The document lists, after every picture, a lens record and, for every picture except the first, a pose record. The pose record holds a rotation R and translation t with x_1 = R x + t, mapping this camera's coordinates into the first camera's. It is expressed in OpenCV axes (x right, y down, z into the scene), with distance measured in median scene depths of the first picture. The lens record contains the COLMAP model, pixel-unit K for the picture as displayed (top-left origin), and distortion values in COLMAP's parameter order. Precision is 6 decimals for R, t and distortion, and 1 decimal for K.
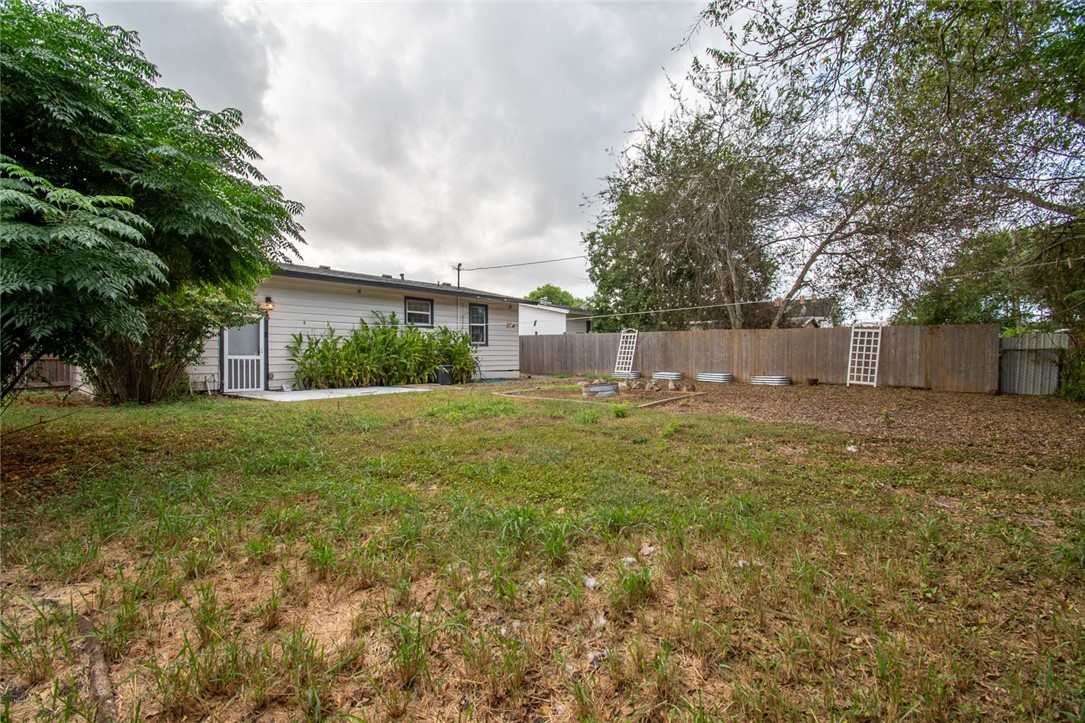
lens RADIAL K [[481.8, 0, 540.8], [0, 481.8, 362.3], [0, 0, 1]] dist [0.001740, -0.000879]
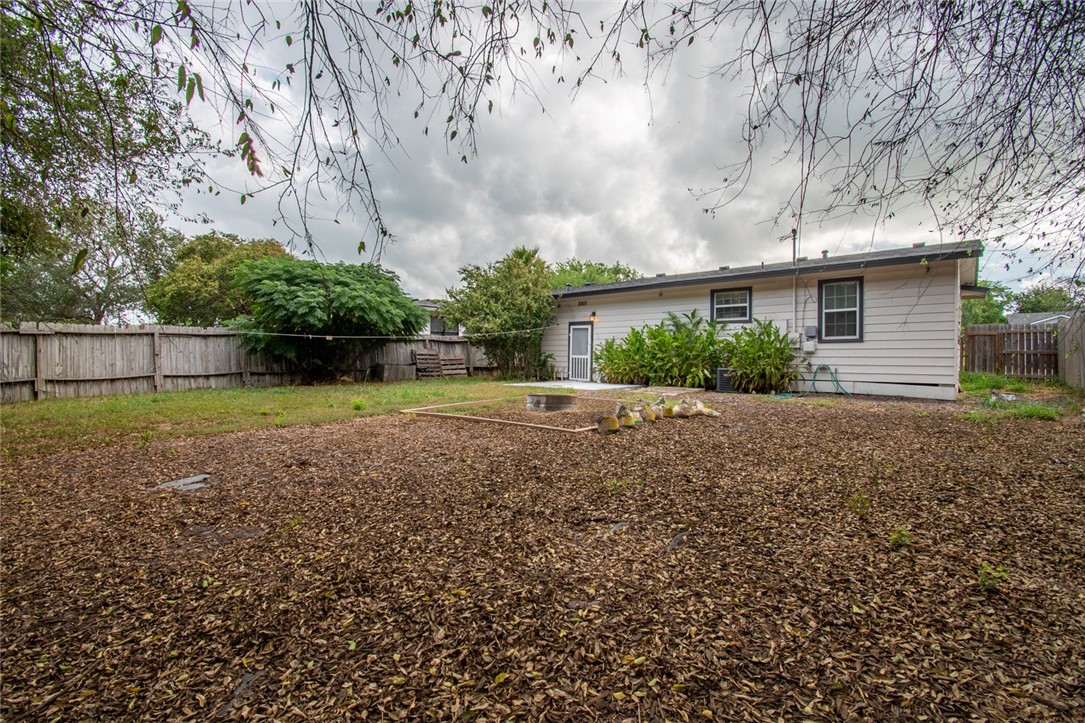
lens RADIAL K [[481.8, 0, 540.8], [0, 481.8, 362.3], [0, 0, 1]] dist [0.001740, -0.000879]
pose [[-0.017596, 0.019871, -0.999648, 0.590206], [-0.016735, 0.999657, 0.020166, -0.014657], [0.999705, 0.017084, -0.017257, 0.664099]]
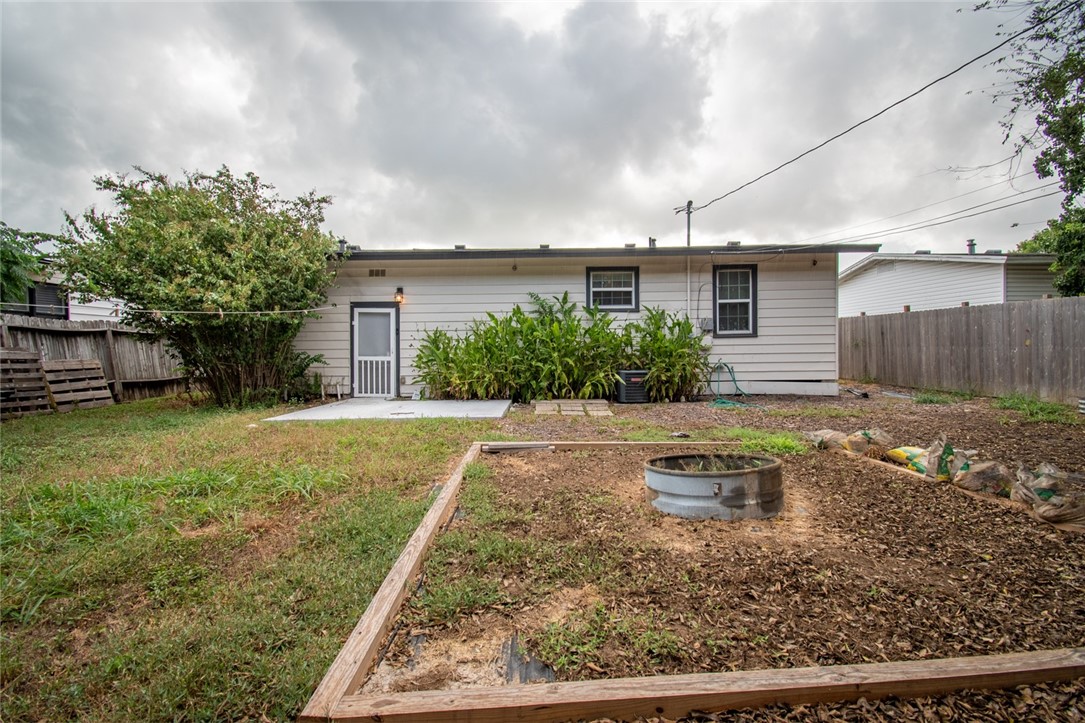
lens RADIAL K [[481.8, 0, 540.8], [0, 481.8, 362.3], [0, 0, 1]] dist [0.001740, -0.000879]
pose [[0.634013, 0.014298, -0.773190, 0.190389], [-0.004046, 0.999877, 0.015172, -0.012948], [0.773312, -0.006490, 0.633993, 0.493619]]
